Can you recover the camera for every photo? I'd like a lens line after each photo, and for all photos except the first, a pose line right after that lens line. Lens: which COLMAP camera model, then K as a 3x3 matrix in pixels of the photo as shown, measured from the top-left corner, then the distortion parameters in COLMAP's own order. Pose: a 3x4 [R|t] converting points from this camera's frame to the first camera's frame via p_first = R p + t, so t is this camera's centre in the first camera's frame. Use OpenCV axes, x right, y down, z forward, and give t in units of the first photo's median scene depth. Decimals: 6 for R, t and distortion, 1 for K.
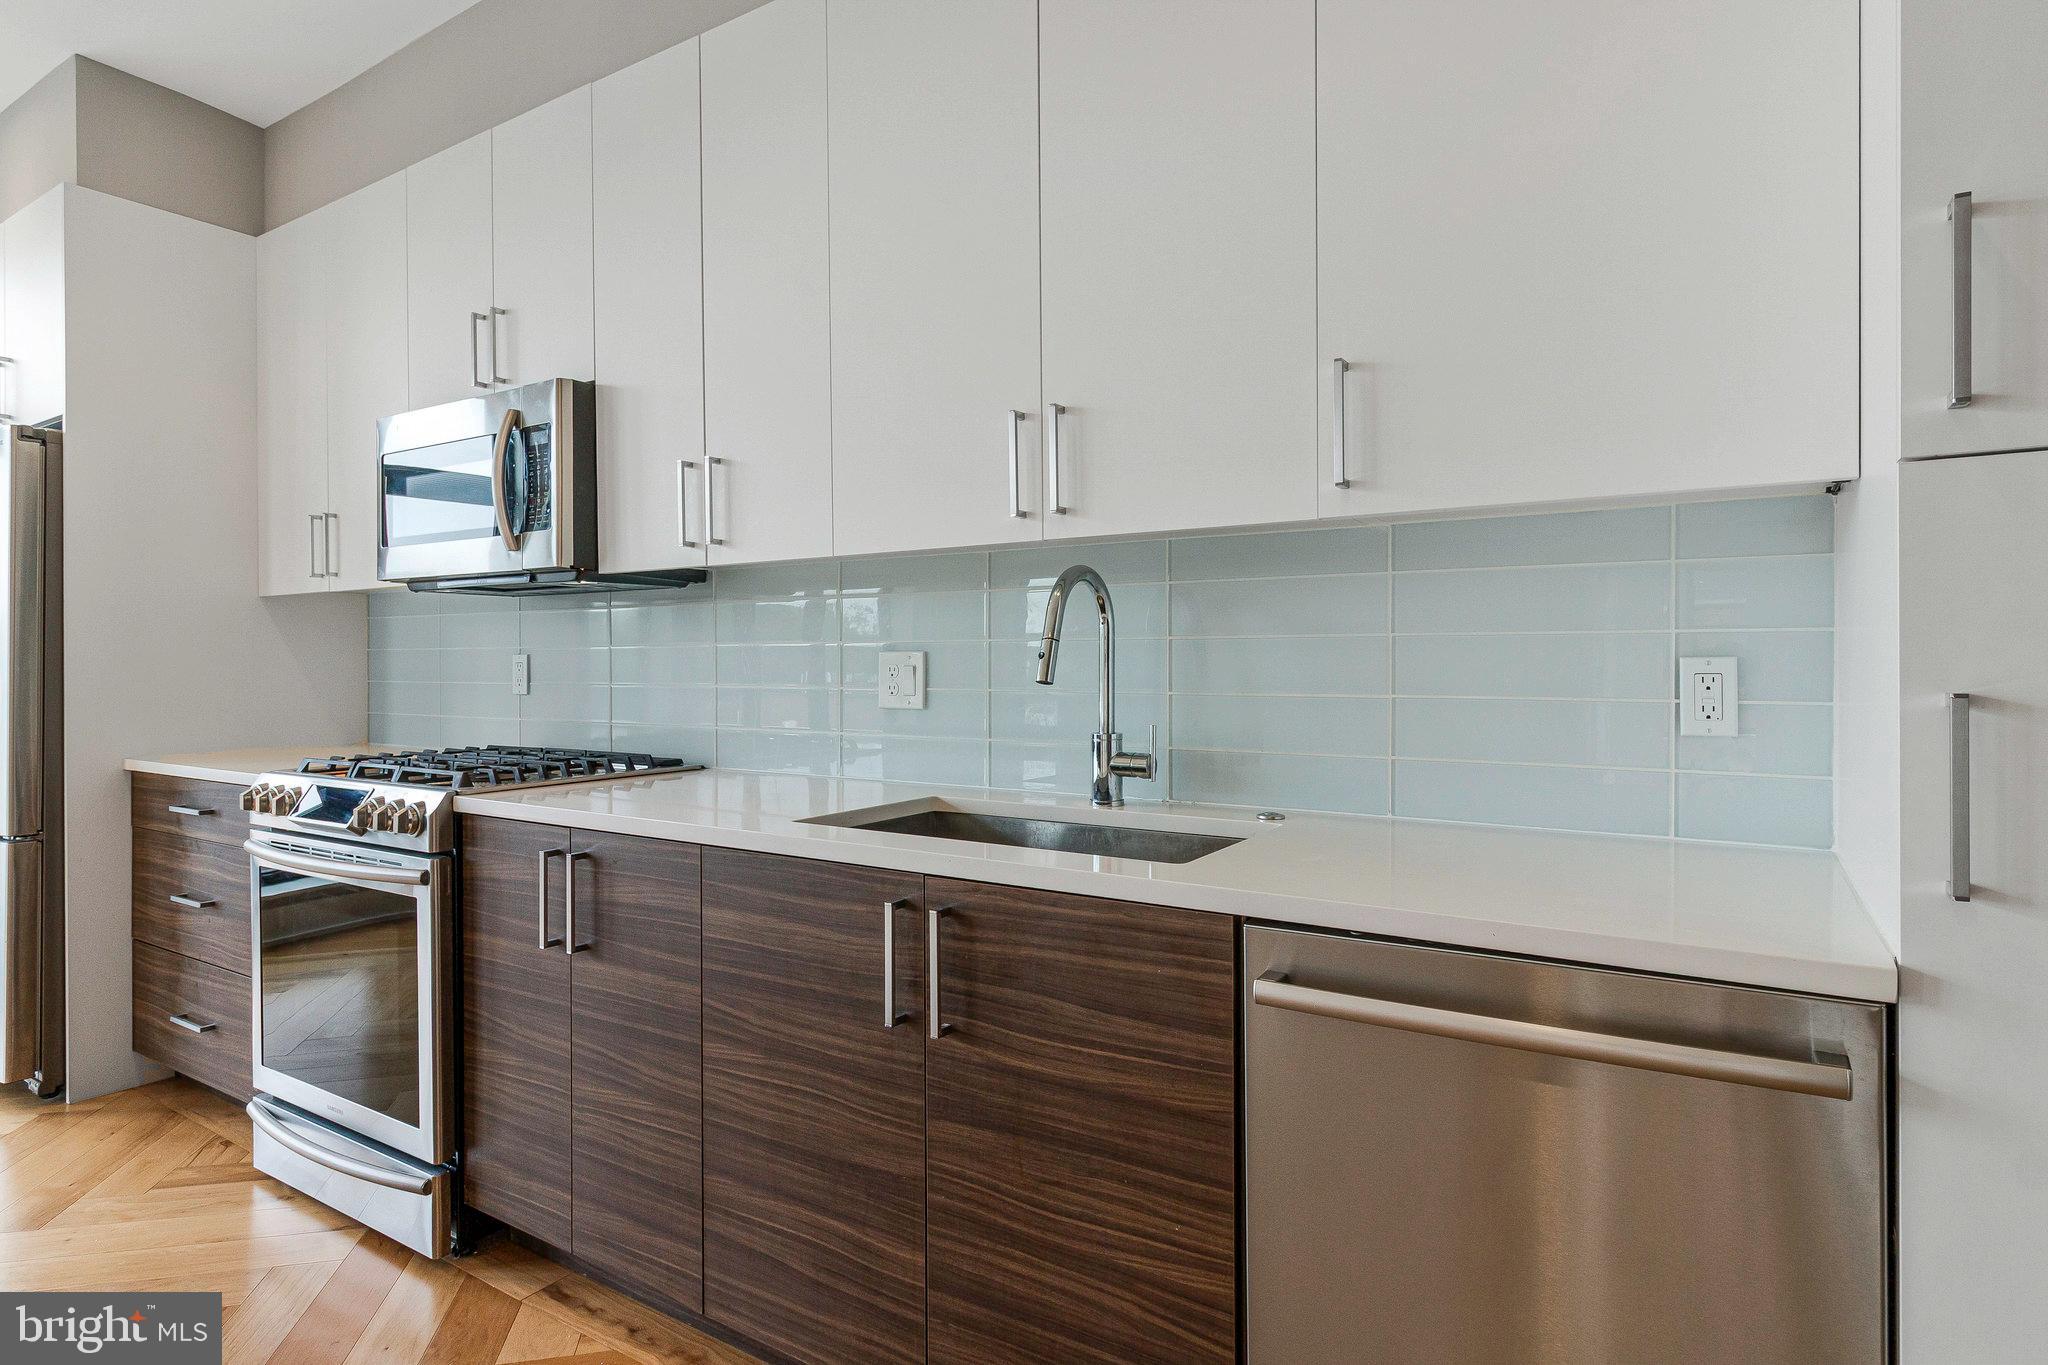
lens RADIAL K [[1094.2, 0, 1034.7], [0, 1094.2, 674.4], [0, 0, 1]] dist [-0.002077, -0.000538]
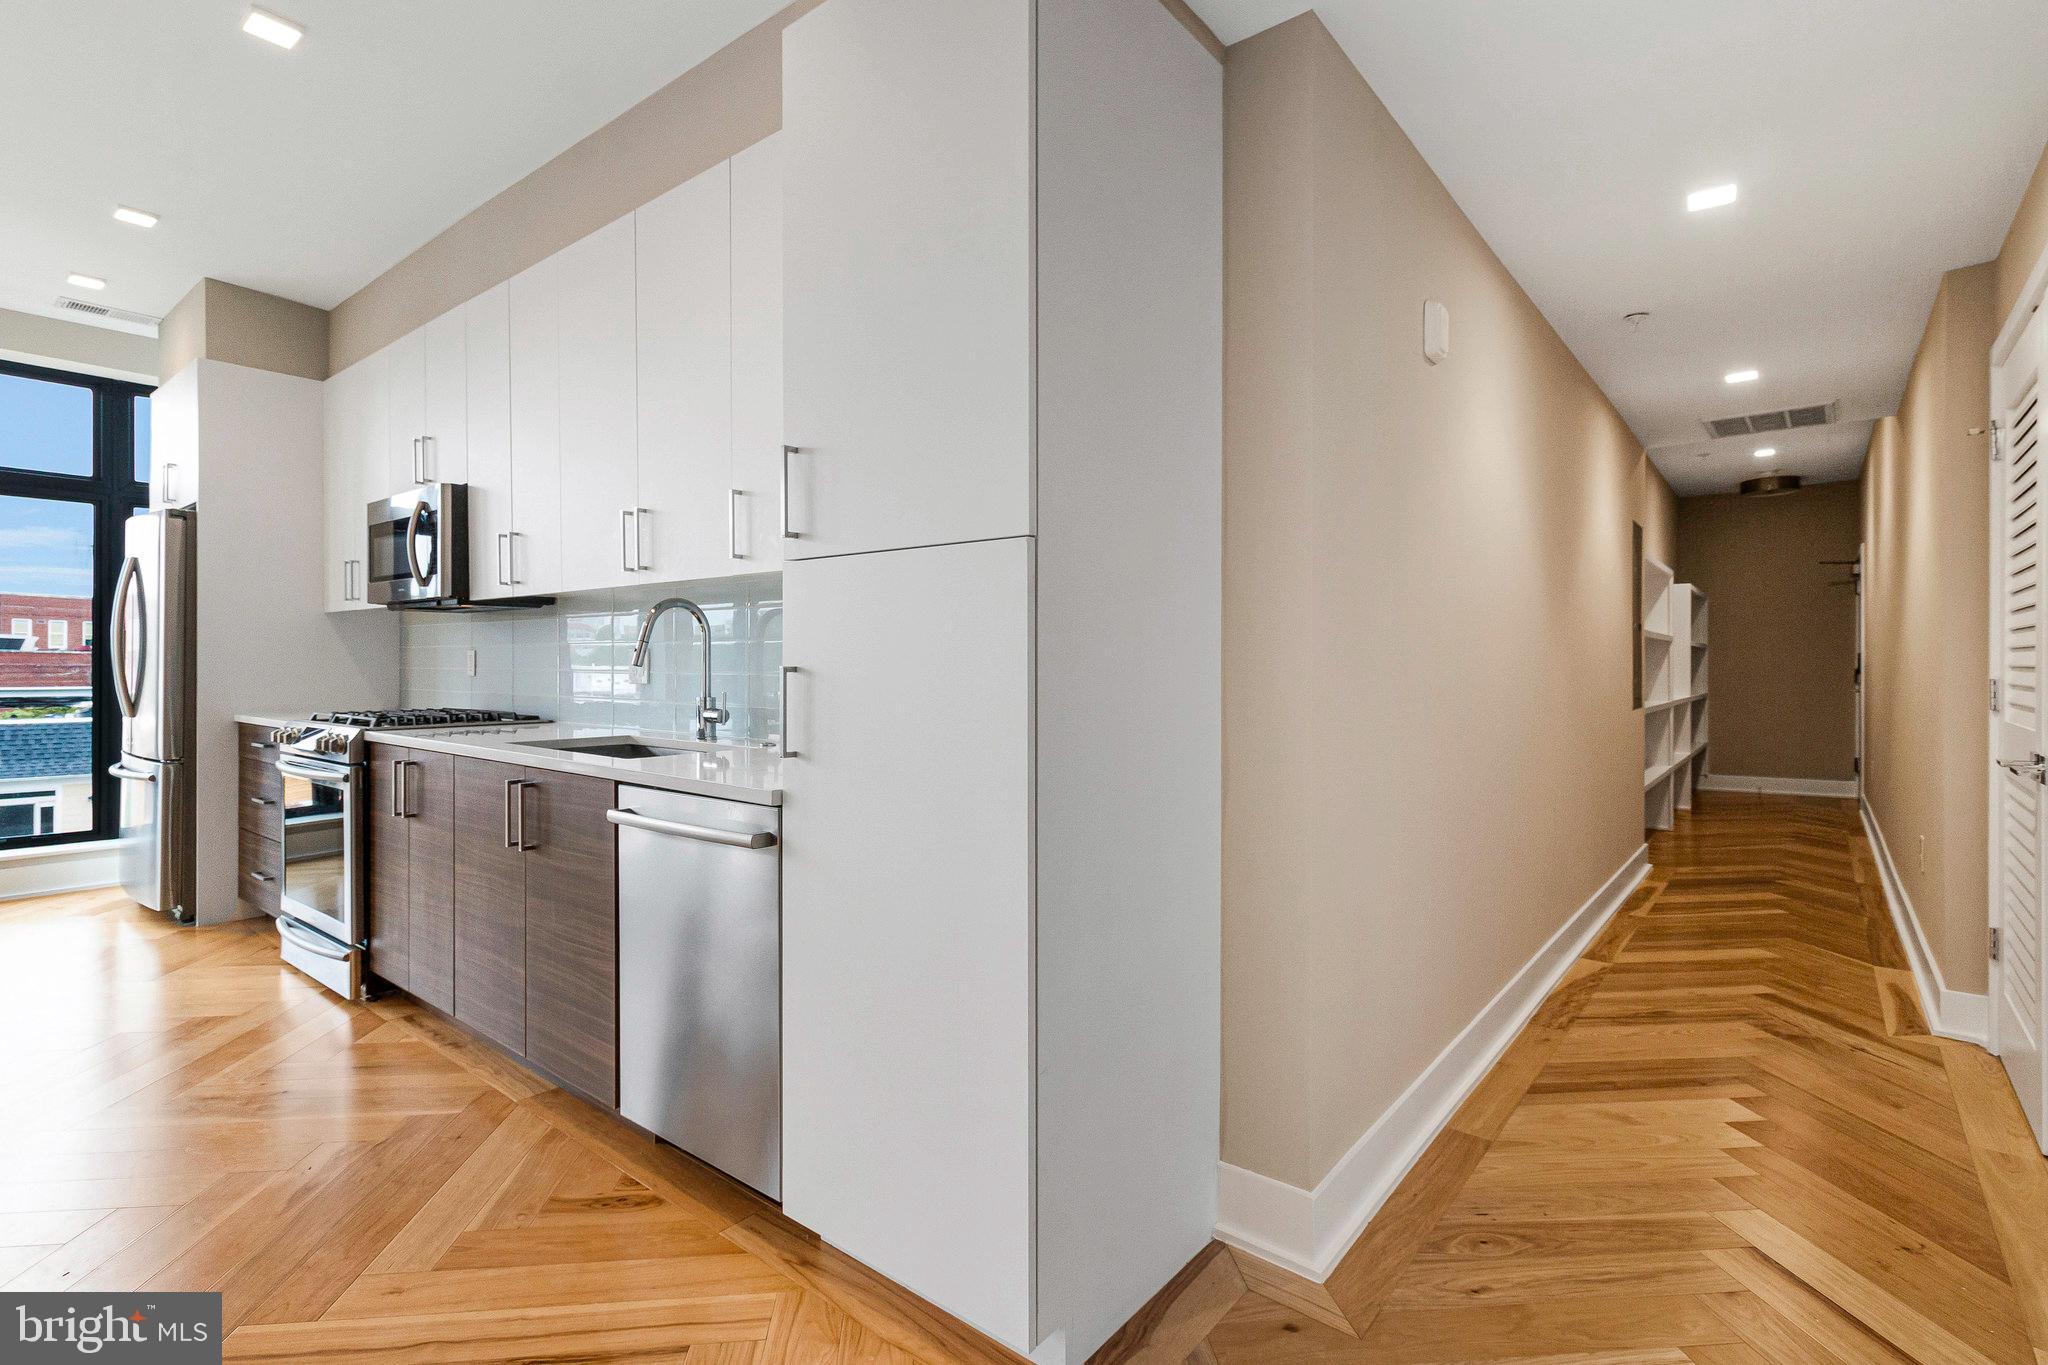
lens RADIAL K [[970.3, 0, 1021.9], [0, 970.3, 666.7], [0, 0, 1]] dist [-0.002913, 0.000702]
pose [[0.993930, 0.004836, -0.109906, 0.607992], [-0.005250, 0.999980, -0.003481, 0.008611], [0.109887, 0.004037, 0.993936, -0.368234]]
